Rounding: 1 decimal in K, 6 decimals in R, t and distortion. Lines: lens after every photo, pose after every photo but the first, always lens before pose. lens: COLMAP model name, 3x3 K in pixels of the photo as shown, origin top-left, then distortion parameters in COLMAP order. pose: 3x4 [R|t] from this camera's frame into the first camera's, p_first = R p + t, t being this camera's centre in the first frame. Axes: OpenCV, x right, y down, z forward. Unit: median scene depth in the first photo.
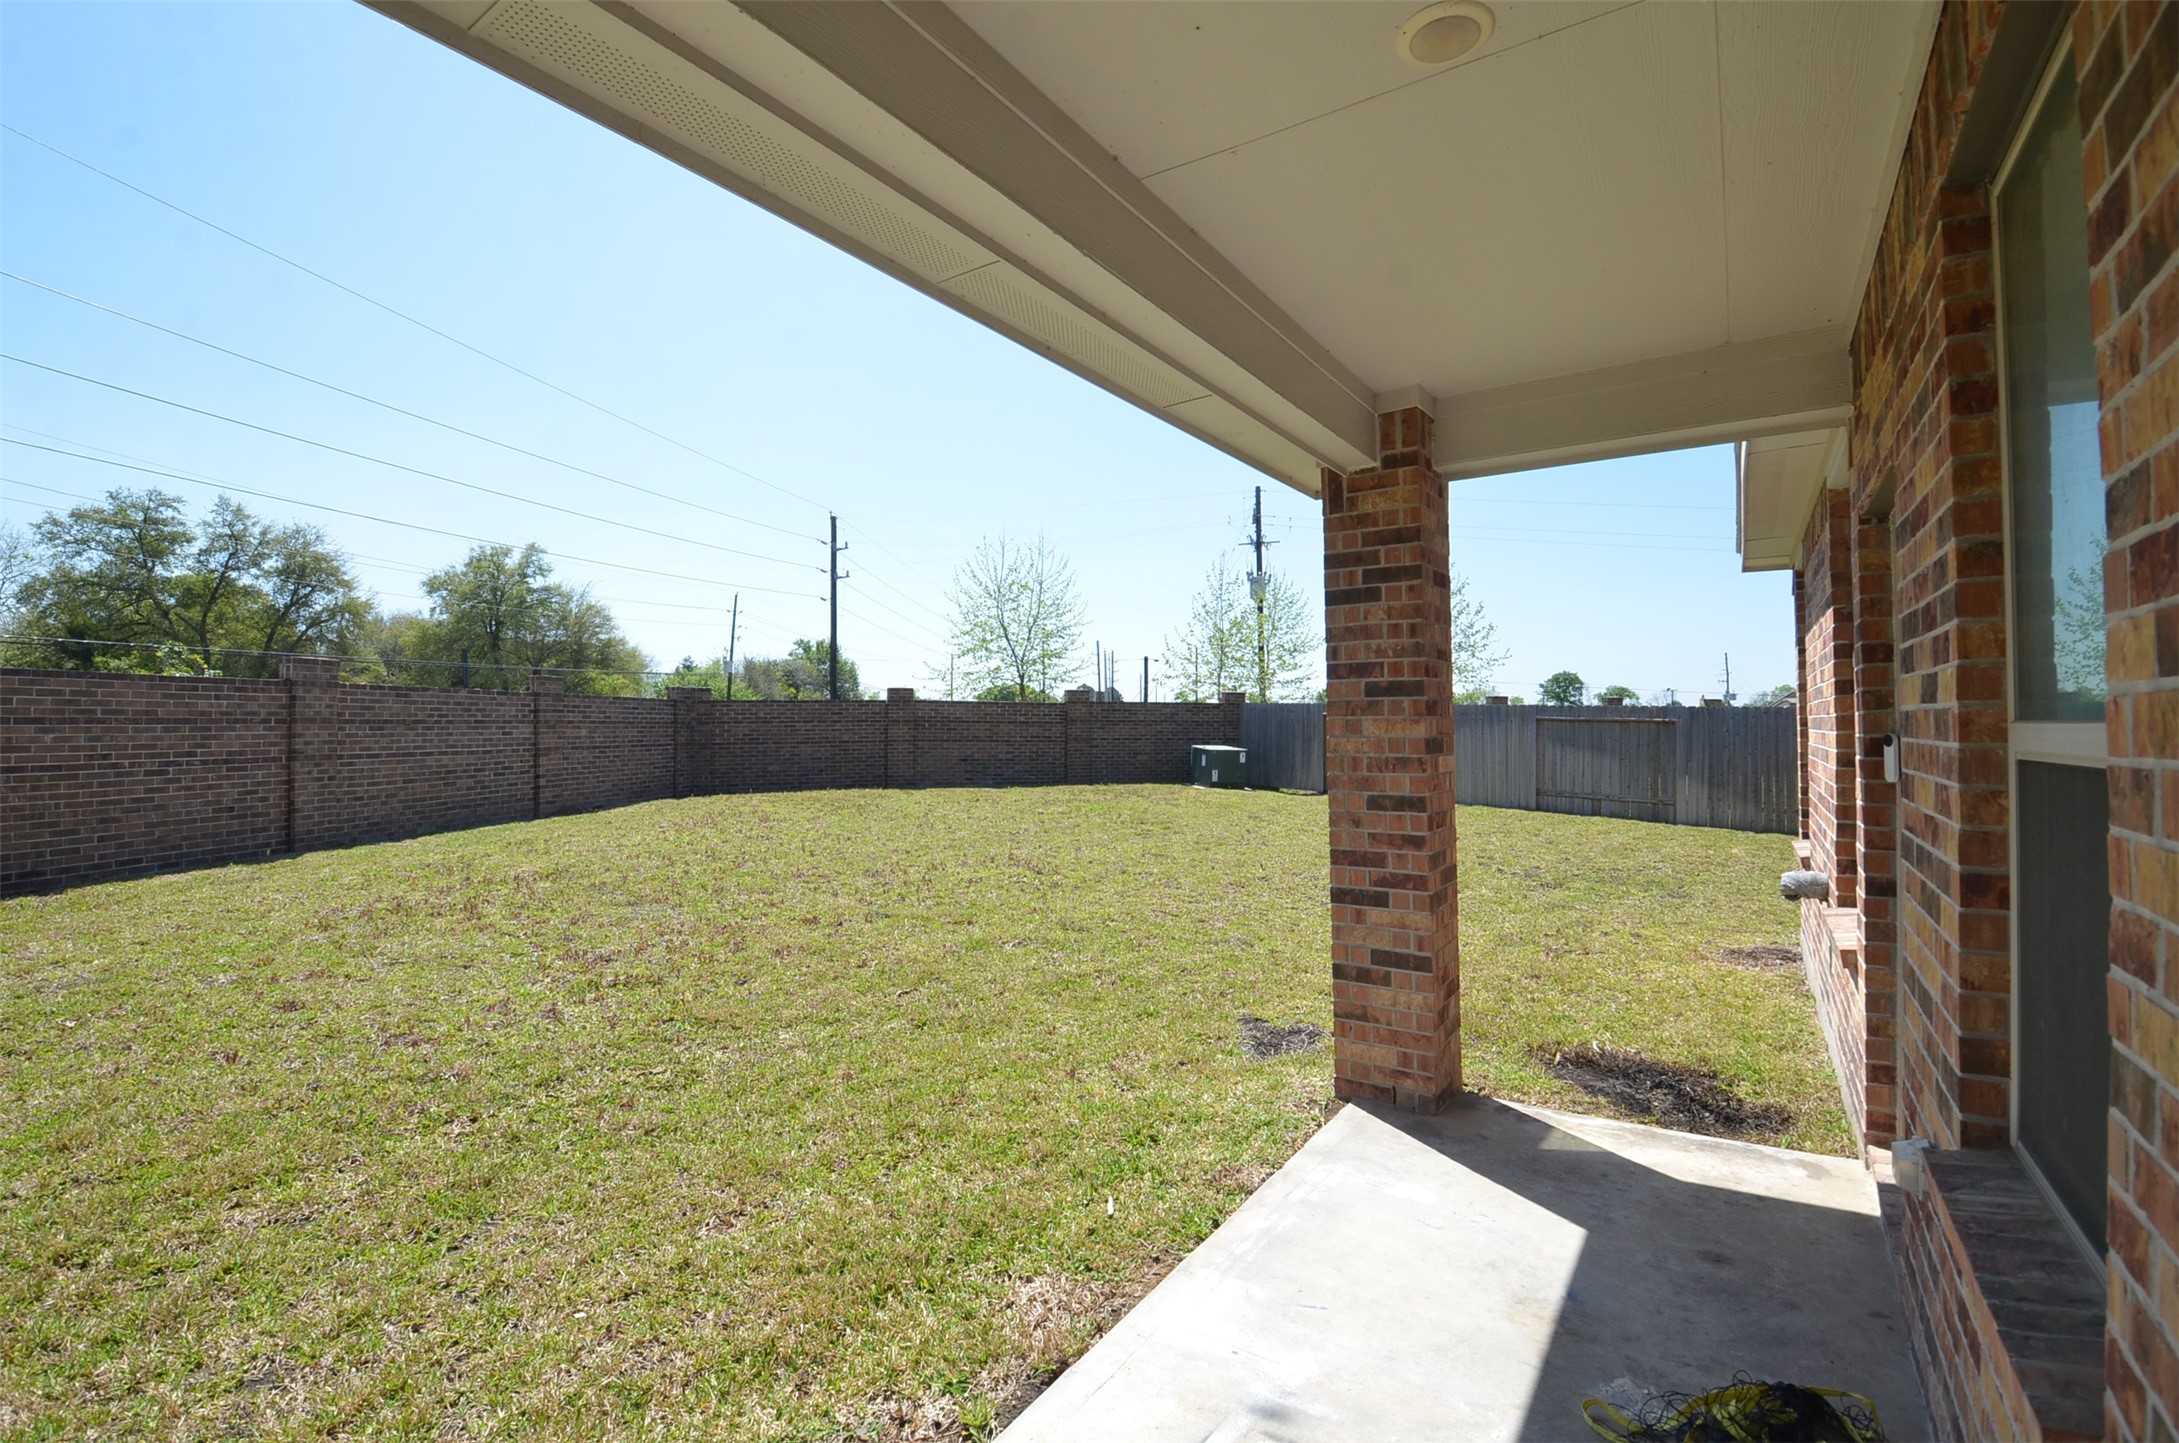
lens RADIAL K [[956.5, 0, 1082.5], [0, 956.5, 693.0], [0, 0, 1]] dist [0.002518, -0.015755]
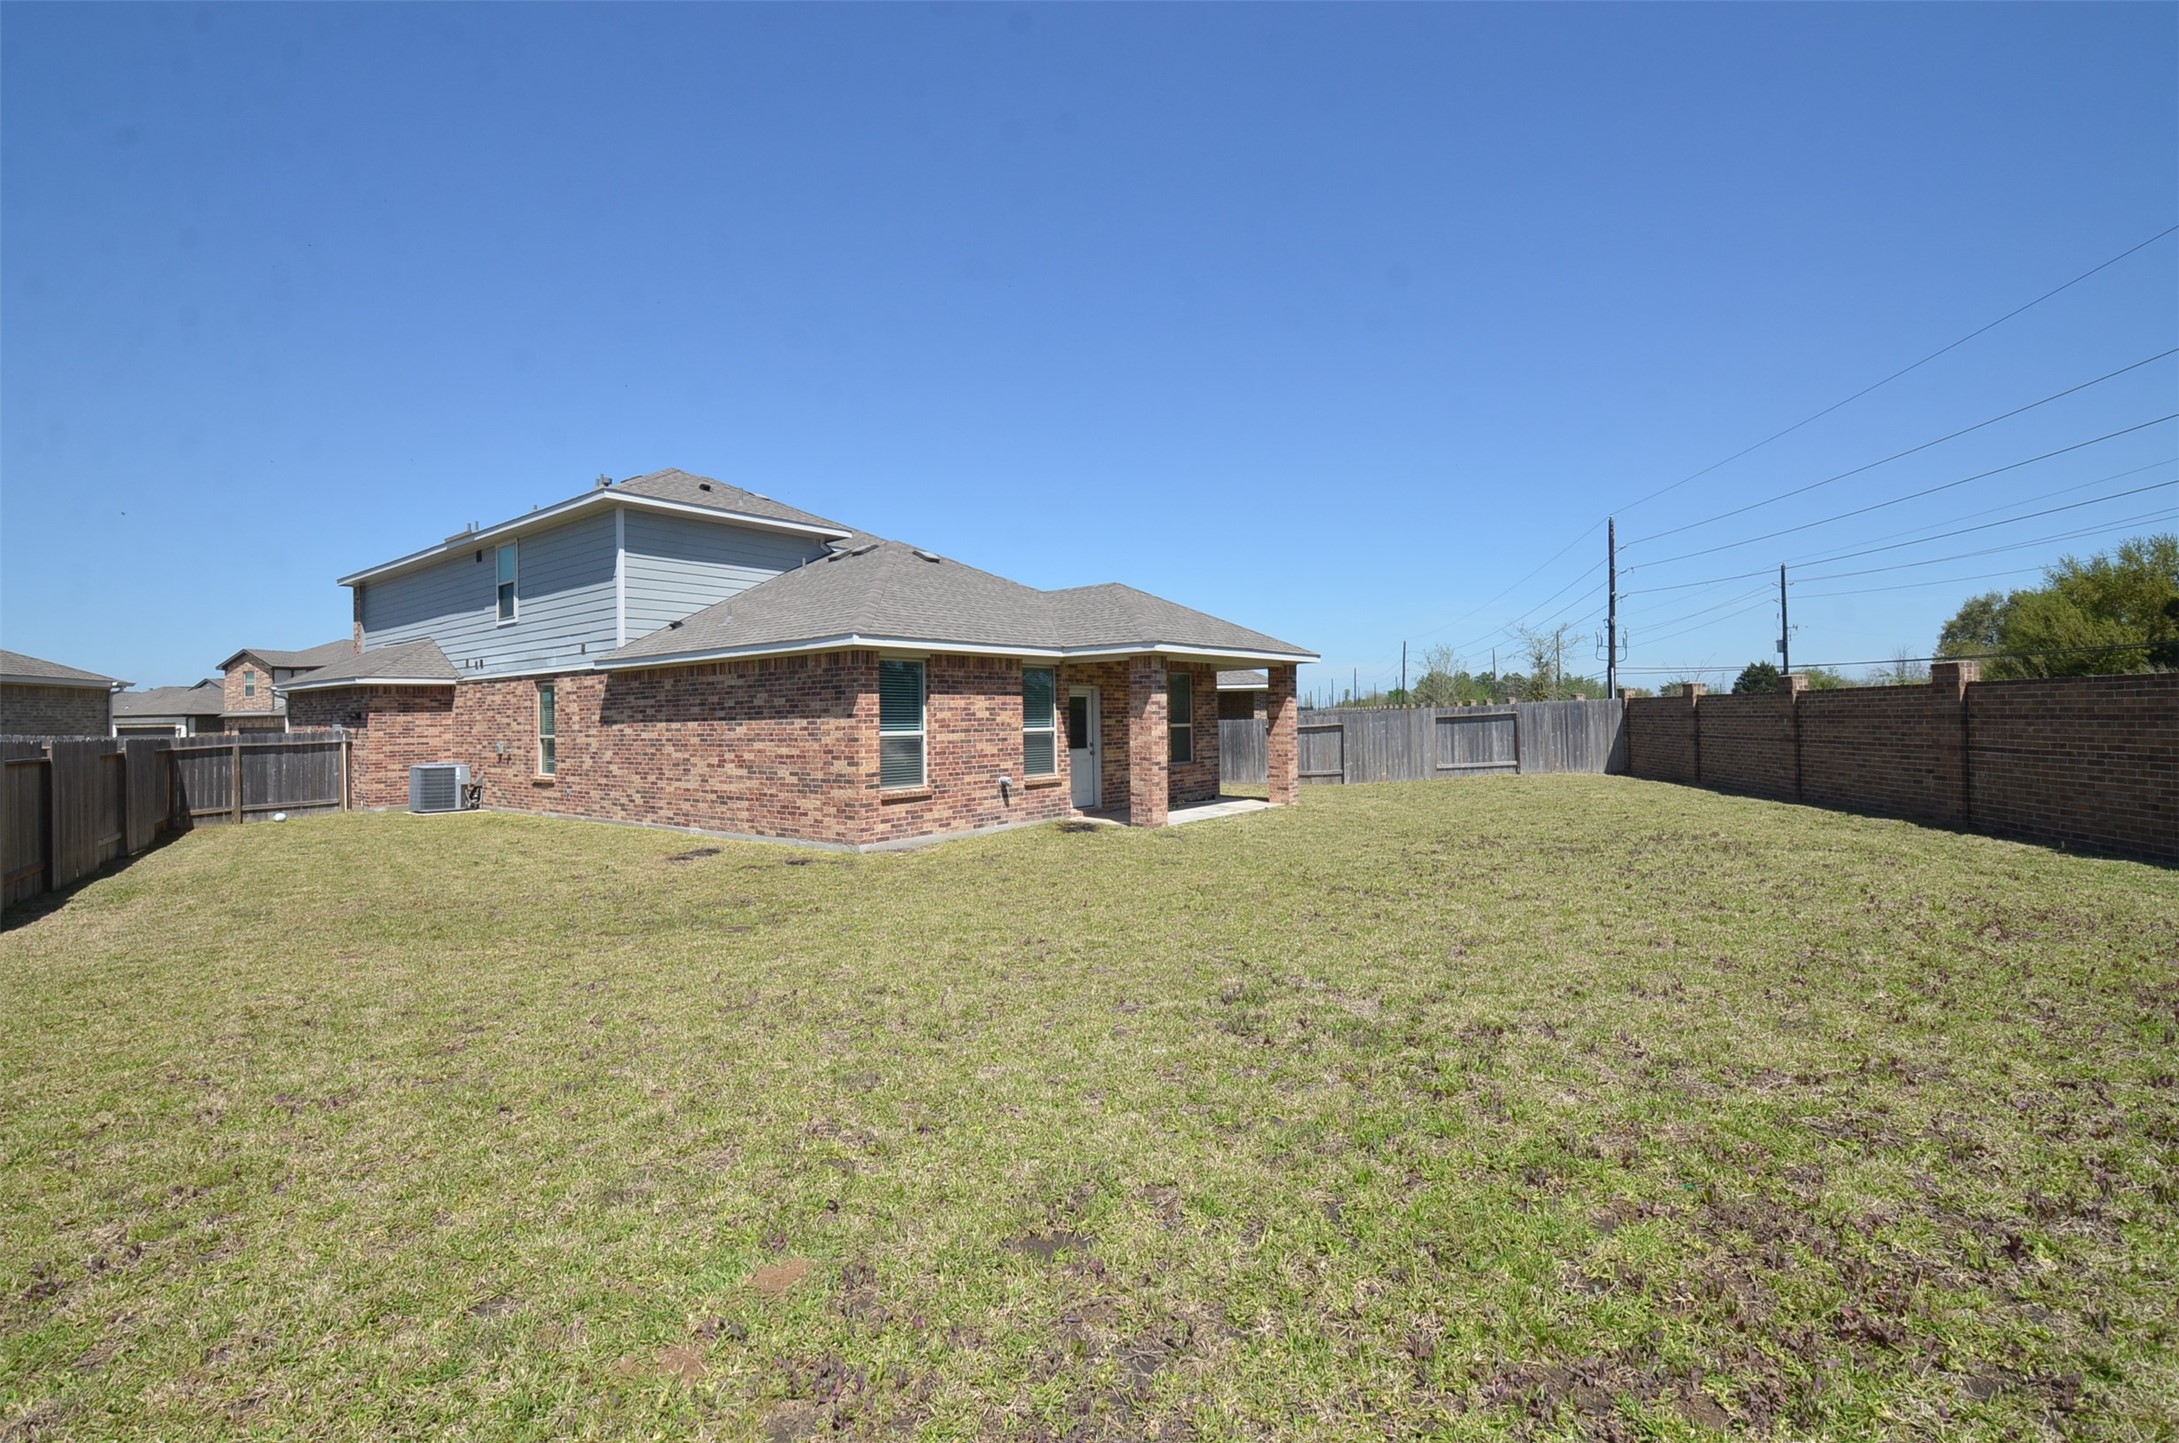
lens RADIAL K [[956.5, 0, 1080.4], [0, 956.5, 710.8], [0, 0, 1]] dist [0.002518, -0.015755]
pose [[-0.997332, 0.017009, 0.070994, 0.132150], [0.014652, 0.999328, -0.033585, 0.035894], [-0.071517, -0.032455, -0.996911, 1.892121]]
